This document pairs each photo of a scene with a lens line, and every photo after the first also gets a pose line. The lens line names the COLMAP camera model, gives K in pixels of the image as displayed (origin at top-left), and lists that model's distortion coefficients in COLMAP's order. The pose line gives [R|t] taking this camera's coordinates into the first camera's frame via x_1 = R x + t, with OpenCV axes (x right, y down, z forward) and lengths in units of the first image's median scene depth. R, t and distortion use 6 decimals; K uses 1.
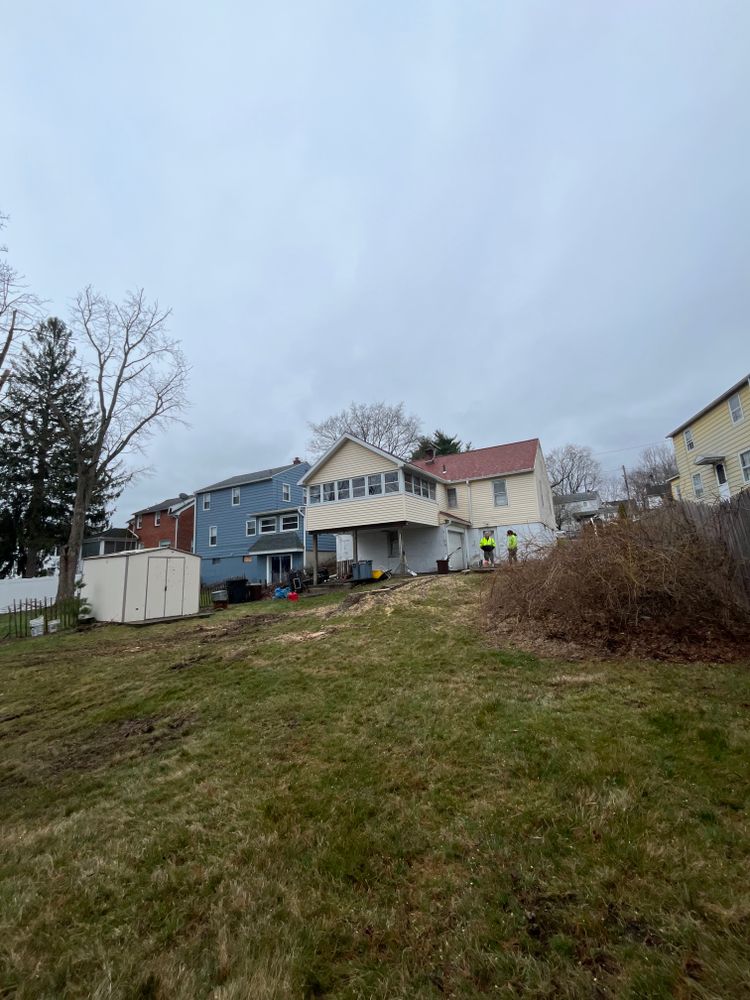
lens RADIAL K [[402.7, 0, 372.5], [0, 402.7, 499.1], [0, 0, 1]] dist [-0.004023, -0.000288]
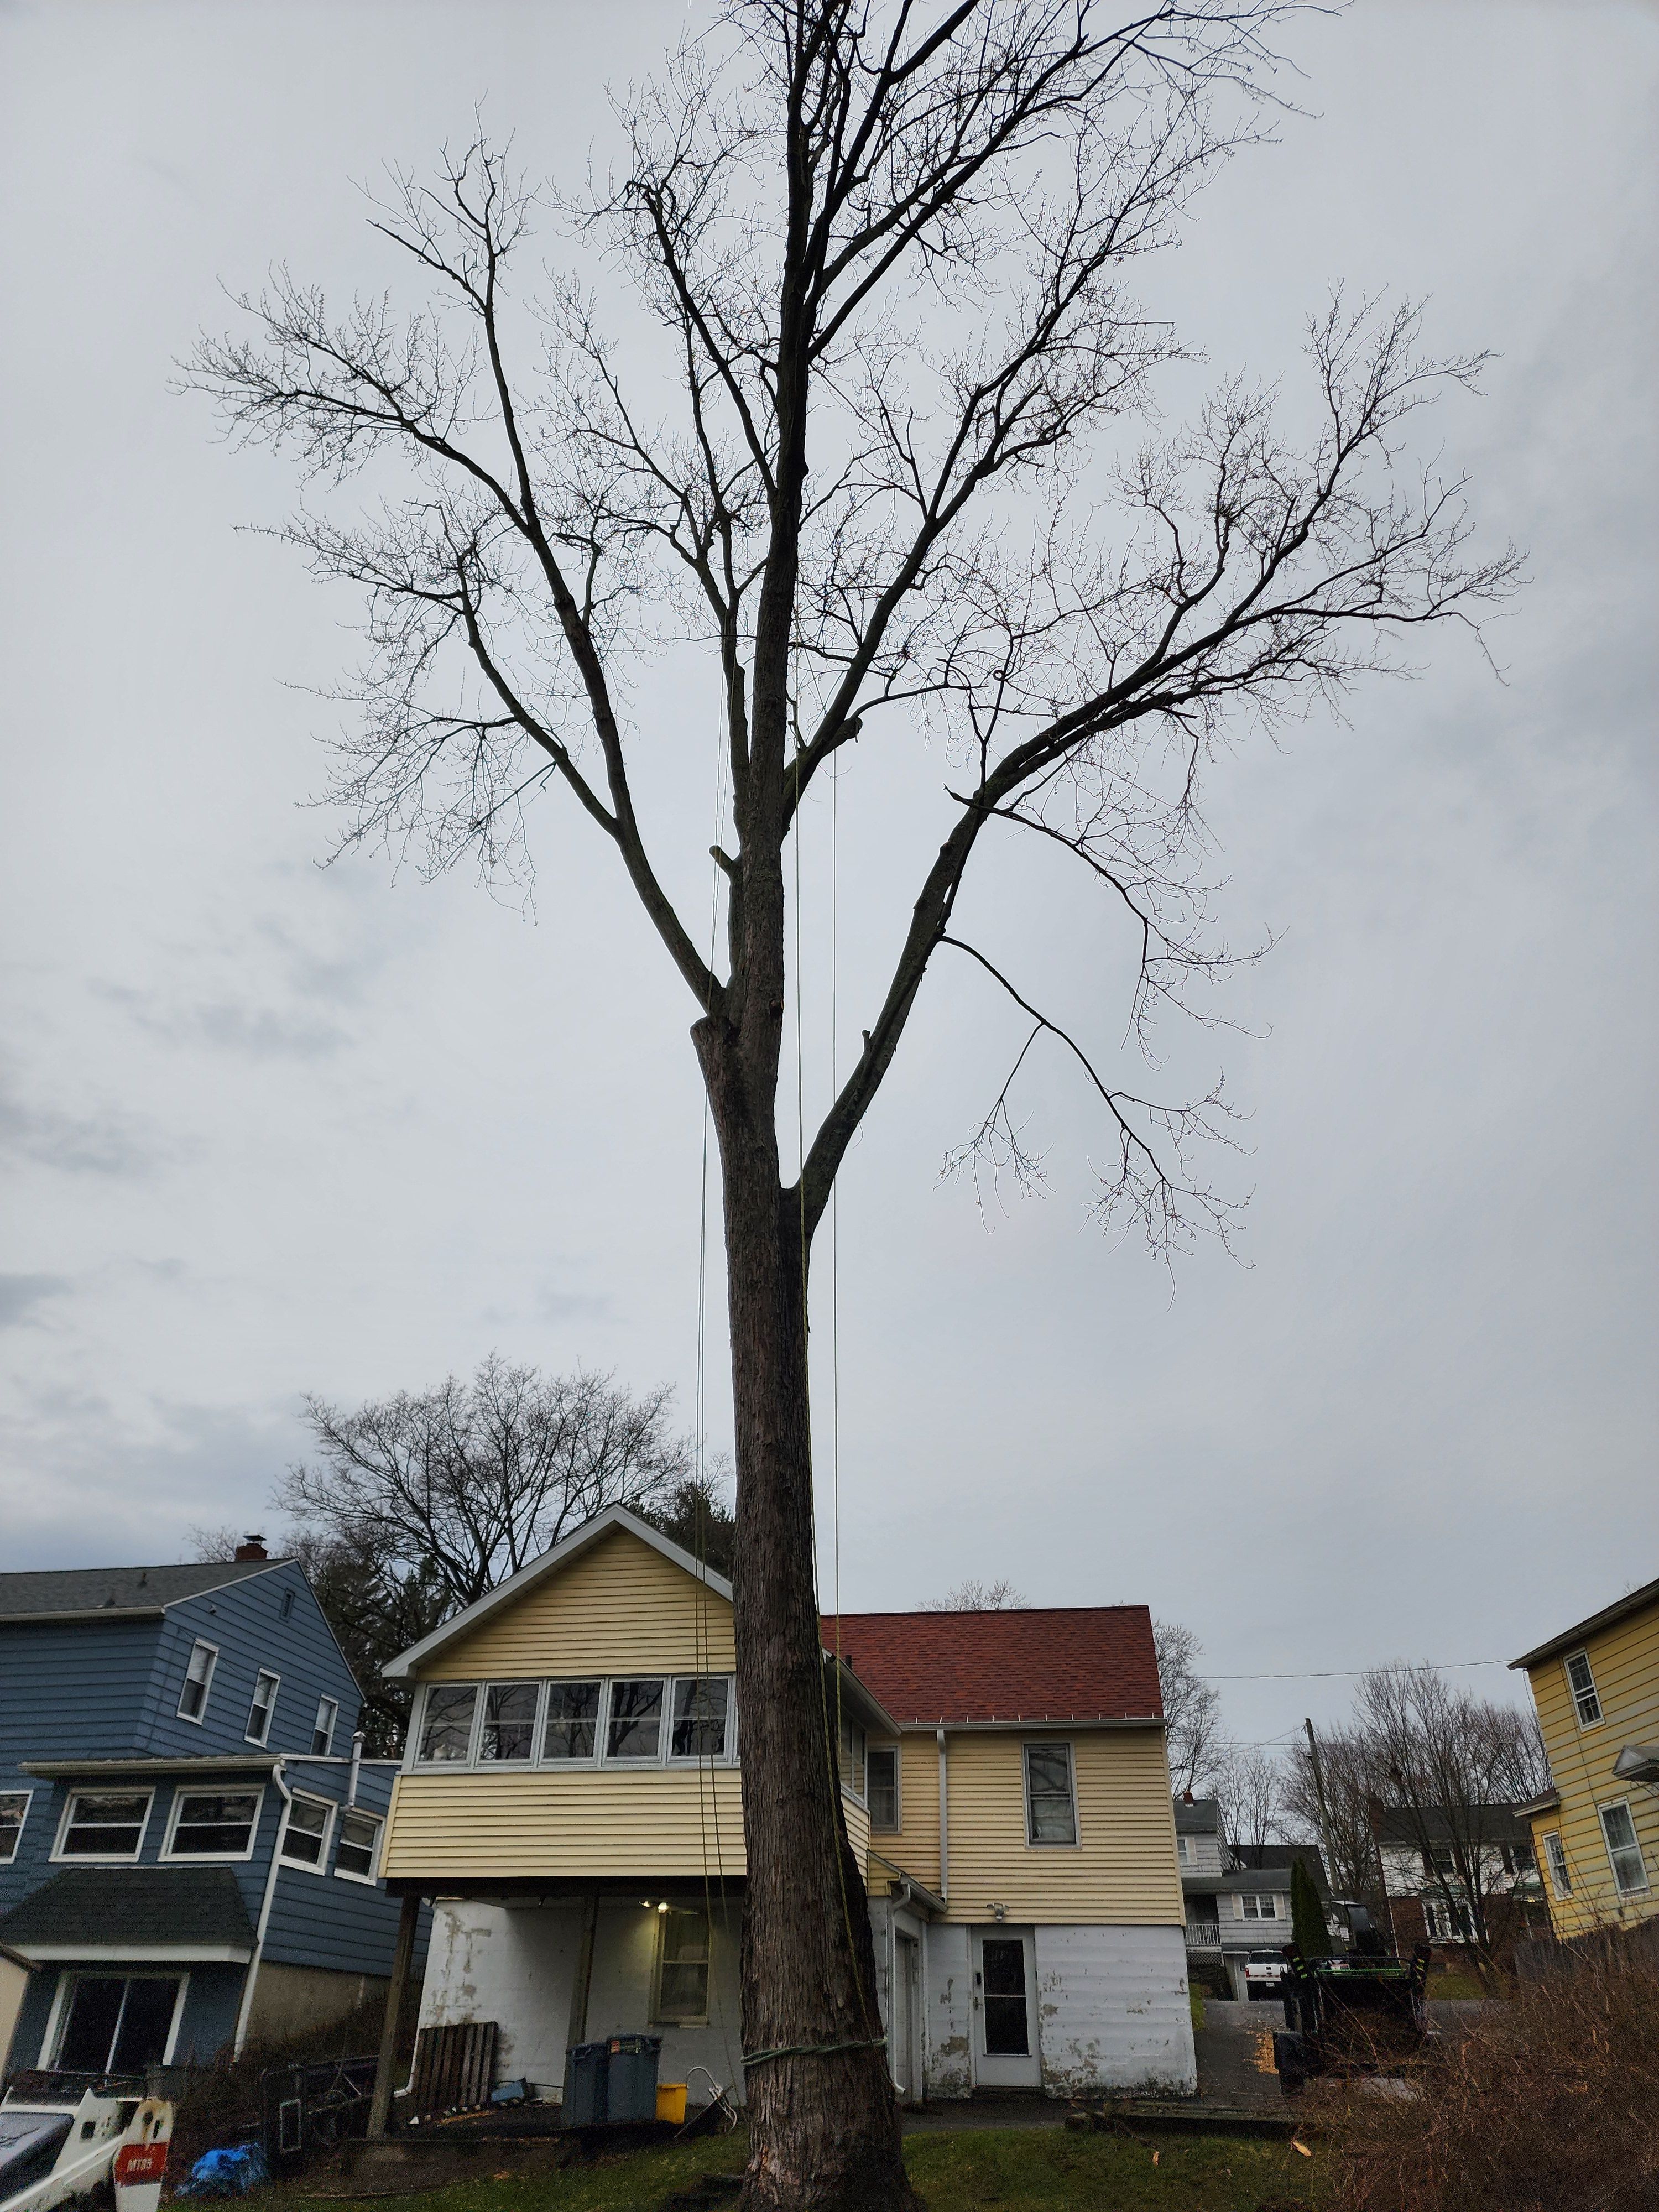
lens RADIAL K [[1462.4, 0, 835.2], [0, 1462.4, 1132.1], [0, 0, 1]] dist [0.087462, -0.072227]
pose [[0.947649, 0.220892, 0.230581, -0.156305], [-0.115366, 0.910188, -0.397804, -0.004473], [-0.297744, 0.350378, 0.888023, -0.055377]]
